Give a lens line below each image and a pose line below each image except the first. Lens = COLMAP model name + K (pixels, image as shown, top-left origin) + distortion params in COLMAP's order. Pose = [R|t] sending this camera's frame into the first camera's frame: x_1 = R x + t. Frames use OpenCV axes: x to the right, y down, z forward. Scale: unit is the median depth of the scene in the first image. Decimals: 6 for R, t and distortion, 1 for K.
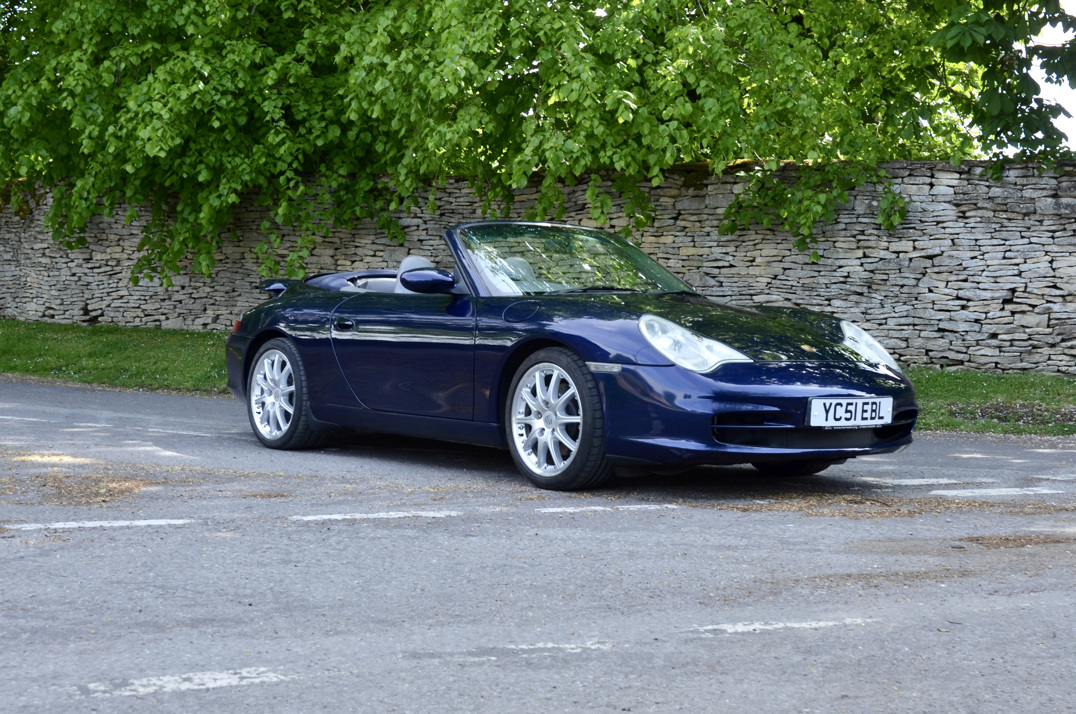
lens RADIAL K [[1672.9, 0, 565.2], [0, 1672.9, 355.9], [0, 0, 1]] dist [0.037803, 0.178878]
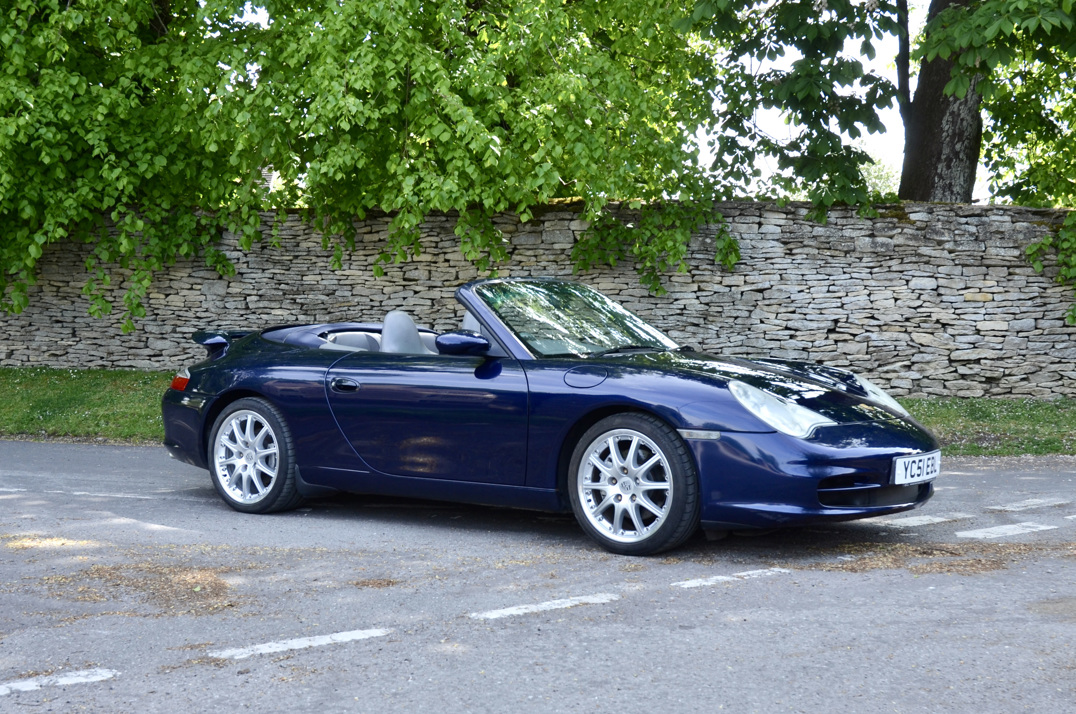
lens RADIAL K [[1525.6, 0, 581.8], [0, 1525.6, 405.8], [0, 0, 1]] dist [-0.051981, 0.371706]
pose [[0.962962, -0.030573, 0.267897, -0.162491], [0.020323, 0.998955, 0.040950, -0.027575], [-0.268869, -0.033989, 0.962577, 0.080326]]
